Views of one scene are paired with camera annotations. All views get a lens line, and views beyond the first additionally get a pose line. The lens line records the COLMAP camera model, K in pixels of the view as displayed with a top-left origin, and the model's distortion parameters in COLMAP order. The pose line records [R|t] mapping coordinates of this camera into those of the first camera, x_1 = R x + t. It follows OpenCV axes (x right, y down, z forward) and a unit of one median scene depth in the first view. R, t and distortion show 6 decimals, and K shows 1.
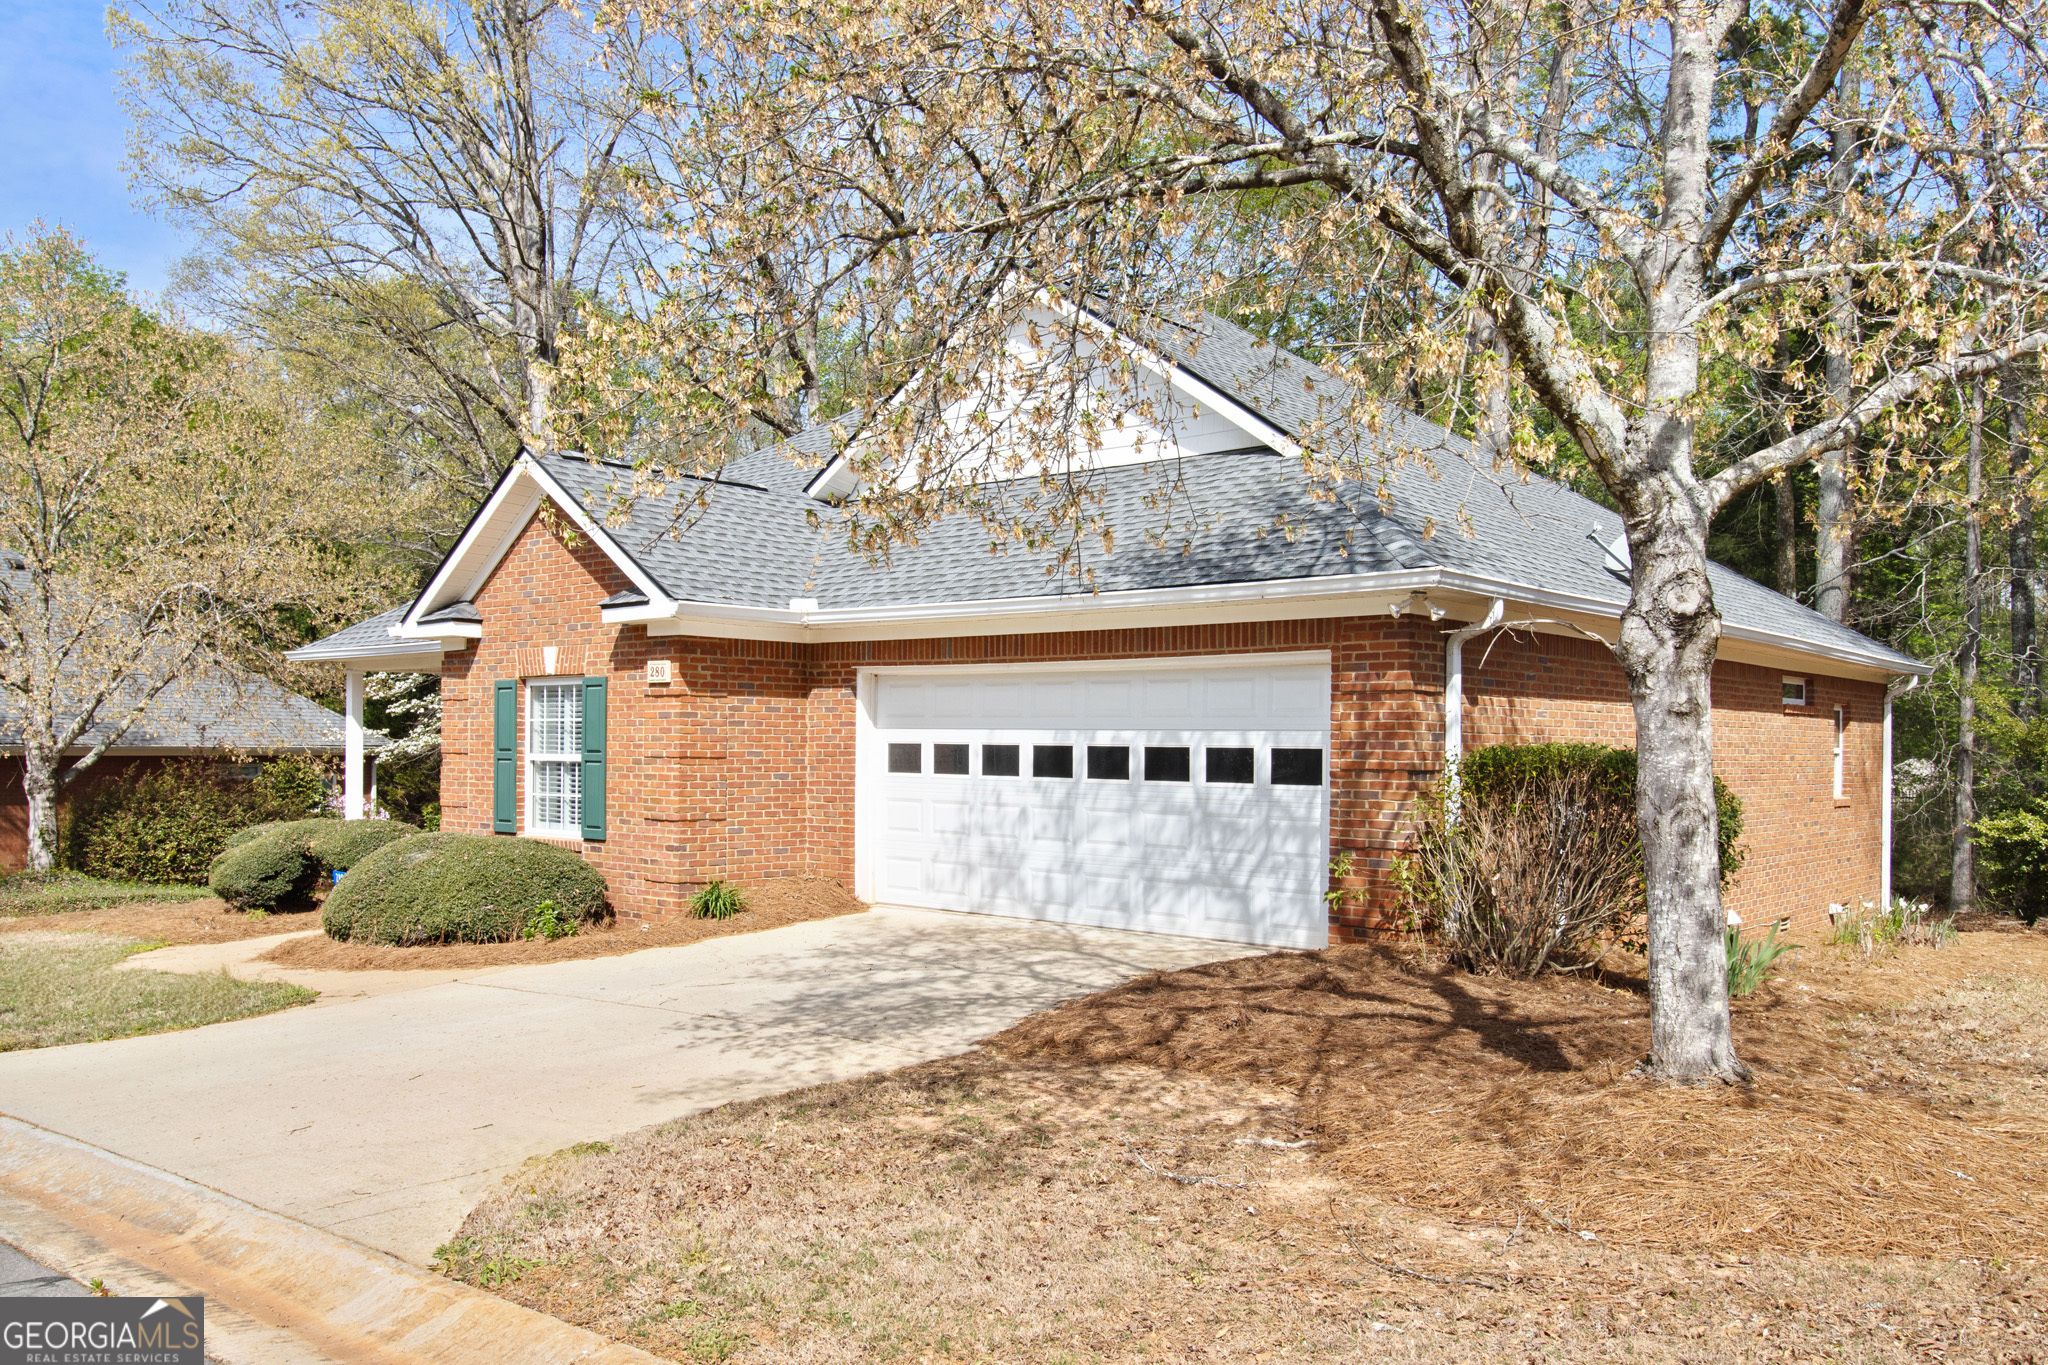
lens RADIAL K [[1547.8, 0, 1030.5], [0, 1547.8, 692.8], [0, 0, 1]] dist [0.006643, -0.000393]
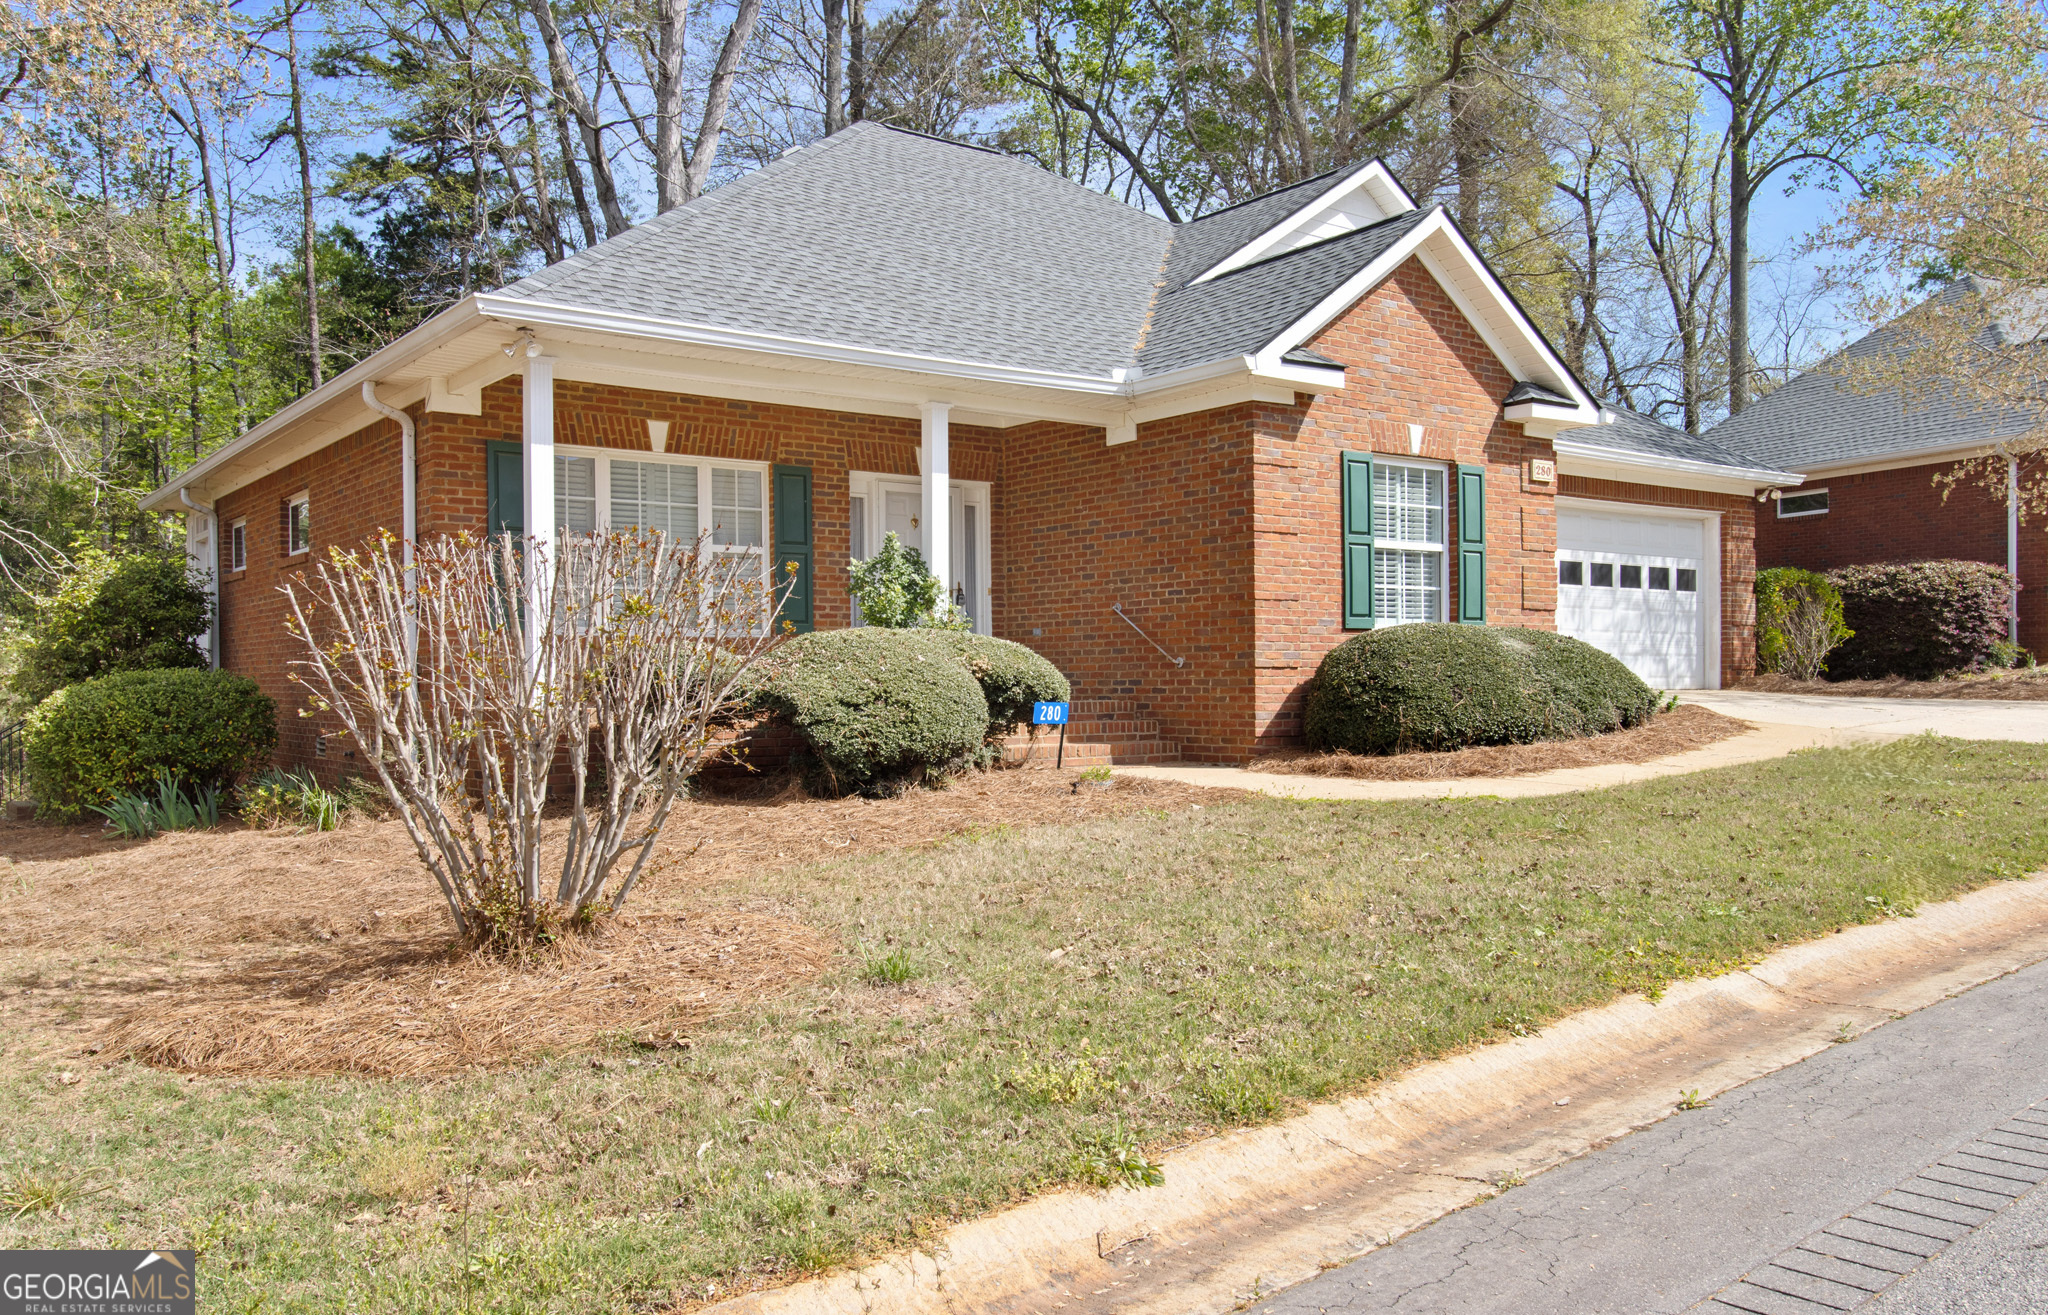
lens RADIAL K [[1593.2, 0, 1040.7], [0, 1593.2, 655.9], [0, 0, 1]] dist [-0.000283, -0.001859]
pose [[0.217340, 0.005030, 0.976083, -1.419718], [-0.021736, 0.999764, -0.000312, 0.124725], [-0.975854, -0.021149, 0.217398, 1.119456]]
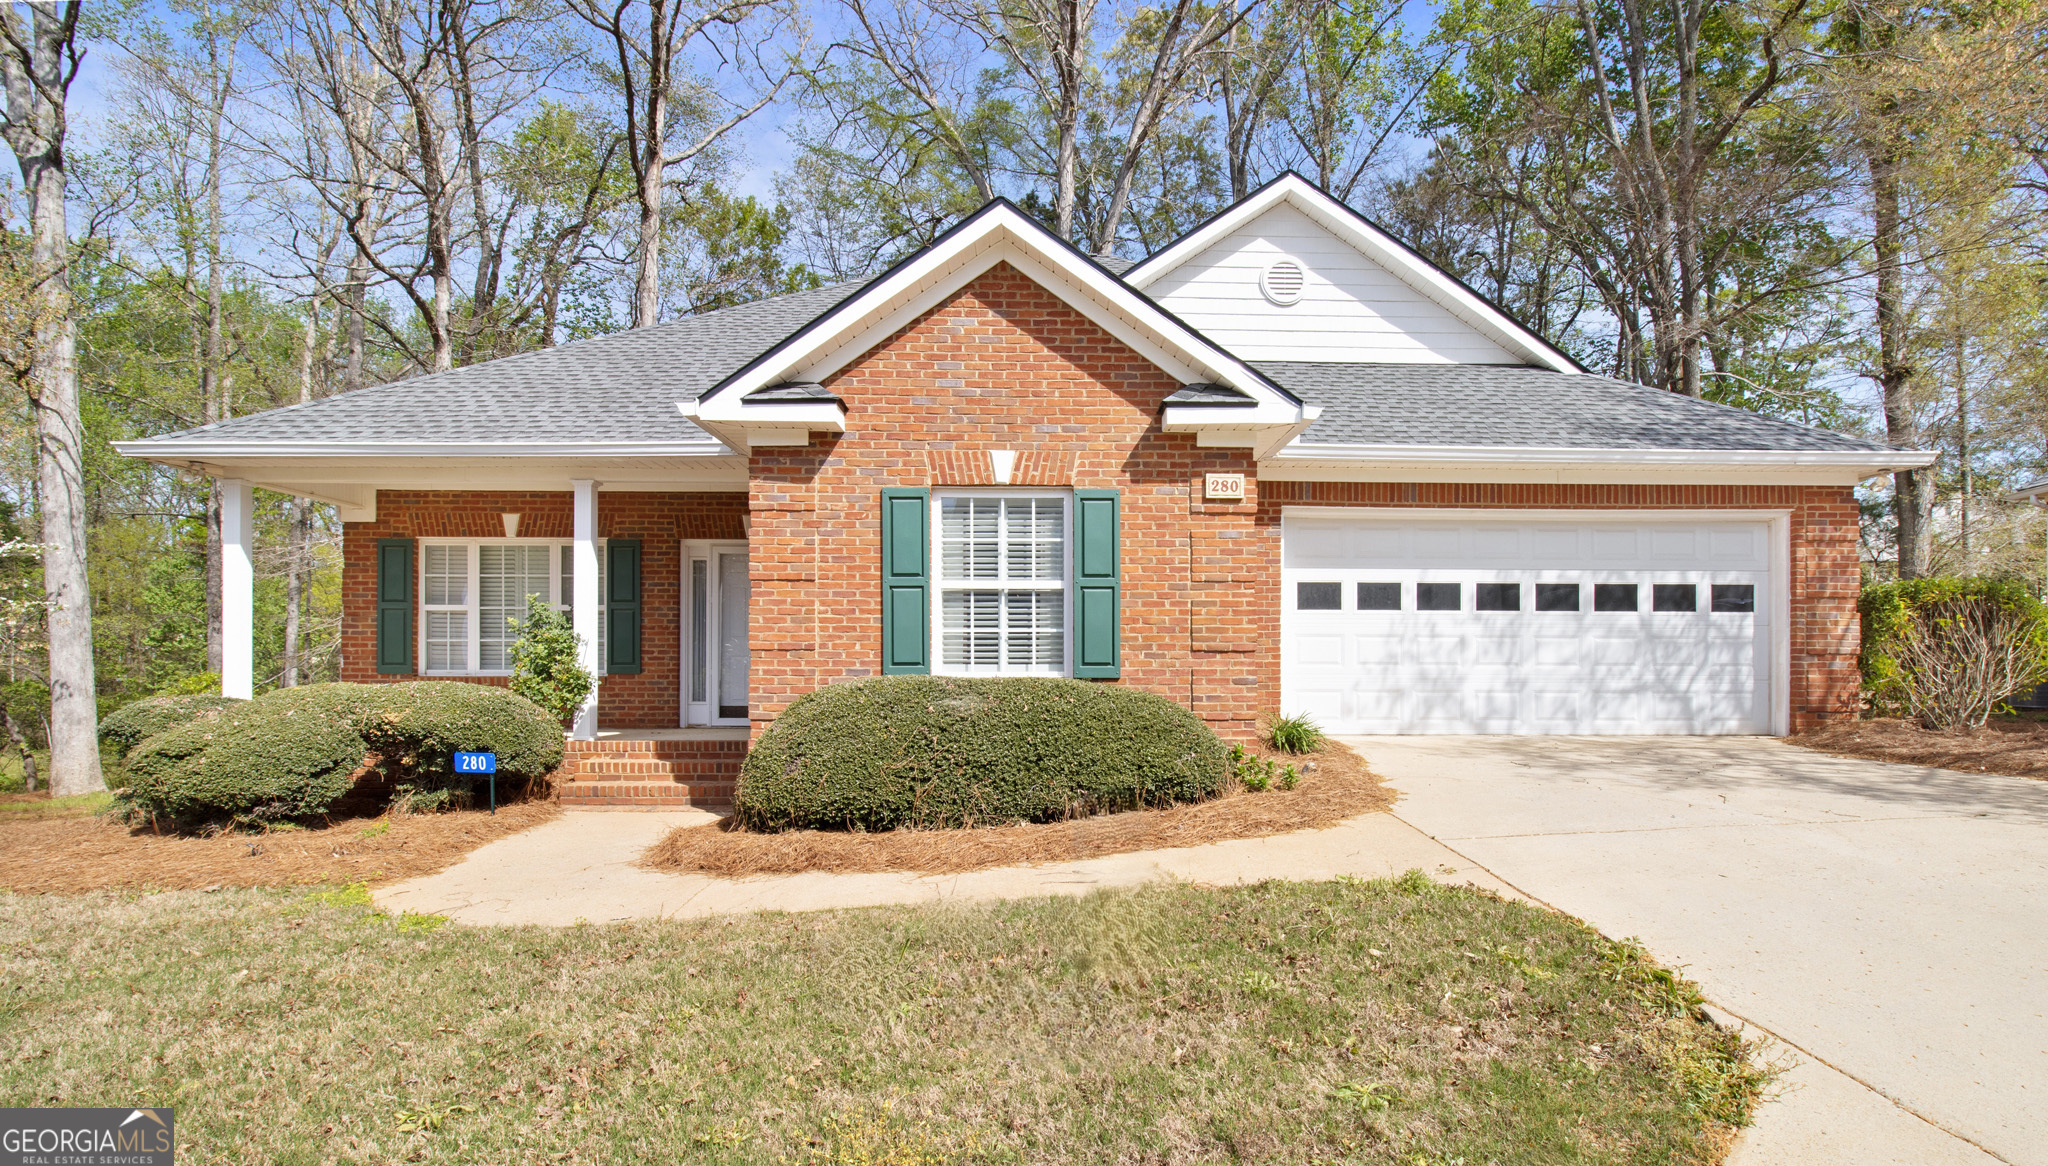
lens RADIAL K [[1001.7, 0, 1062.0], [0, 1001.7, 650.6], [0, 0, 1]] dist [-0.002933, -0.000640]
pose [[0.738607, 0.000844, 0.674135, -0.719197], [-0.015641, 0.999751, 0.015885, 0.075993], [-0.673954, -0.022277, 0.738437, 0.644402]]
